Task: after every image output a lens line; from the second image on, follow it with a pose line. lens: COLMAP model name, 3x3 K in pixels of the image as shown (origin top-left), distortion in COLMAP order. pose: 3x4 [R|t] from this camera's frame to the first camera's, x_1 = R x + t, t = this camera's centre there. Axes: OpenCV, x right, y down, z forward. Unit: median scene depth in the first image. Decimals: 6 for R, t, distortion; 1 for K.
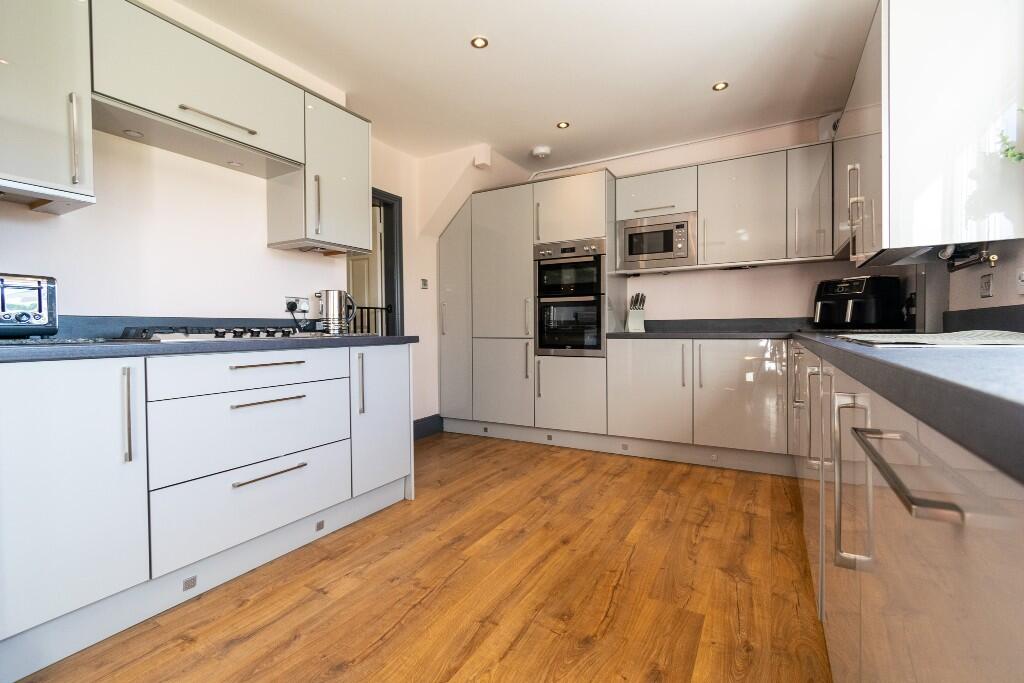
lens RADIAL K [[450.4, 0, 511.2], [0, 450.4, 335.1], [0, 0, 1]] dist [-0.000802, -0.000315]
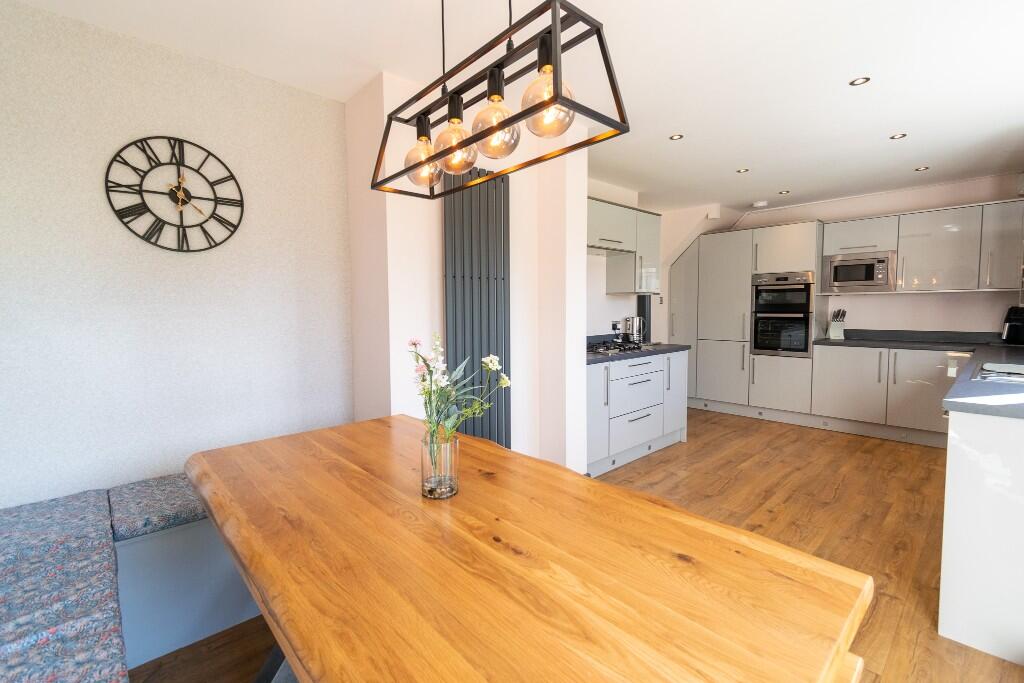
lens RADIAL K [[450.4, 0, 511.2], [0, 450.4, 335.1], [0, 0, 1]] dist [-0.000802, -0.000315]
pose [[0.953620, 0.018411, -0.300450, -0.275817], [-0.003726, 0.998773, 0.049376, -0.093322], [0.300991, -0.045966, 0.952519, -0.633043]]
